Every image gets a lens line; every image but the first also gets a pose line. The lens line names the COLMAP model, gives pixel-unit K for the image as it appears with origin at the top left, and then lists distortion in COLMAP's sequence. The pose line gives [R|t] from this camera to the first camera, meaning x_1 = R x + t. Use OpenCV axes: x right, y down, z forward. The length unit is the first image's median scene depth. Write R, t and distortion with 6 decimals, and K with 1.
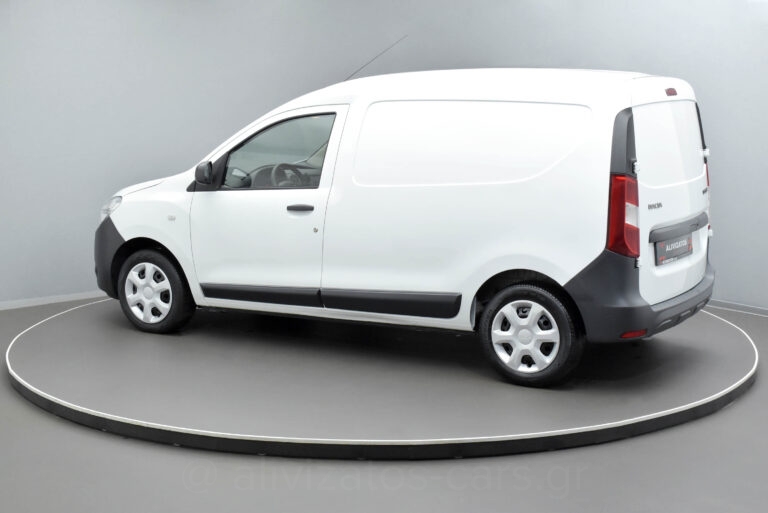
lens RADIAL K [[1247.3, 0, 384.0], [0, 1247.3, 256.5], [0, 0, 1]] dist [-0.134558, 0.011468]
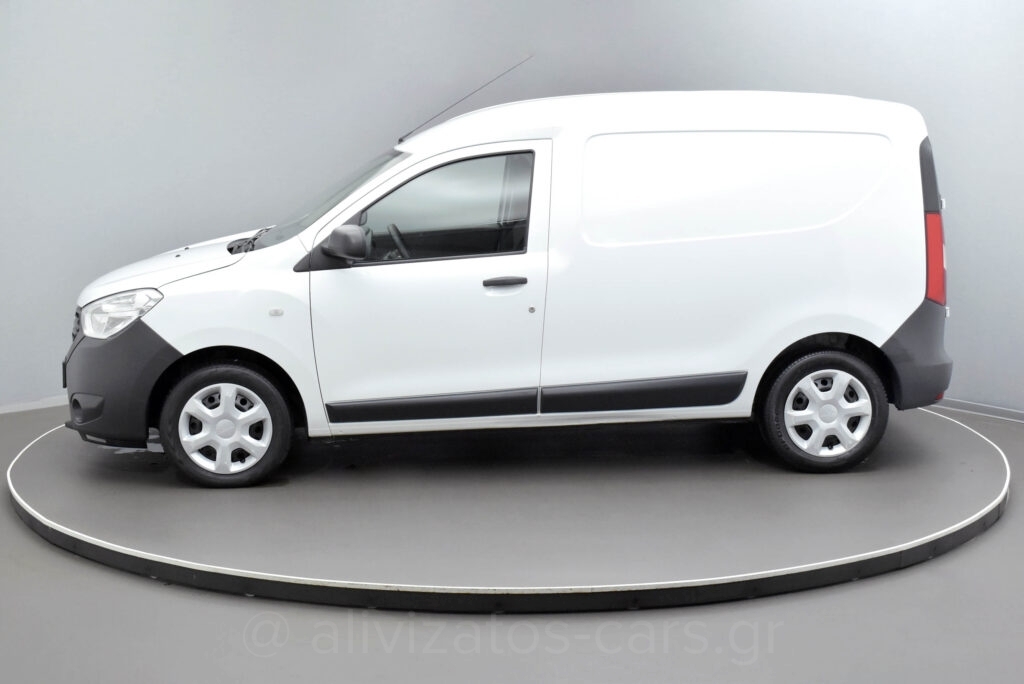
lens RADIAL K [[1663.0, 0, 512.0], [0, 1663.0, 342.0], [0, 0, 1]] dist [-0.134558, 0.011468]
pose [[0.806169, -0.093200, 0.584298, -0.645494], [0.091017, 0.995296, 0.033178, -0.036019], [-0.584642, 0.026434, 0.810860, 0.207230]]
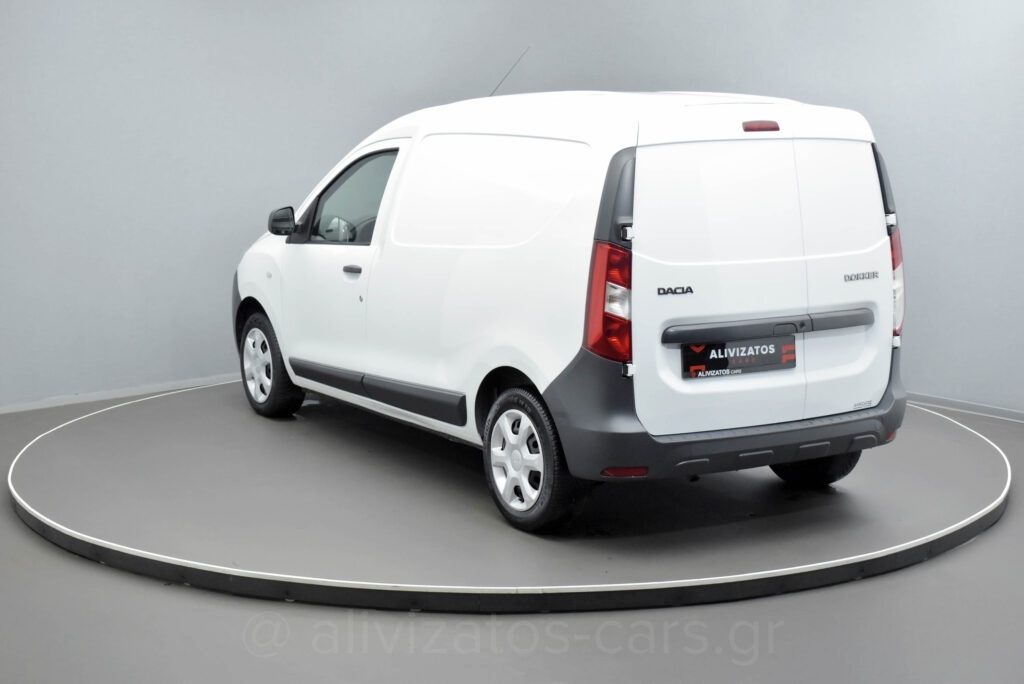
lens RADIAL K [[1663.0, 0, 512.0], [0, 1663.0, 342.0], [0, 0, 1]] dist [-0.134558, 0.011468]
pose [[0.880348, 0.075497, -0.468282, 0.517178], [-0.076267, 0.996936, 0.017348, -0.019486], [0.468157, 0.020442, 0.883409, 0.128891]]
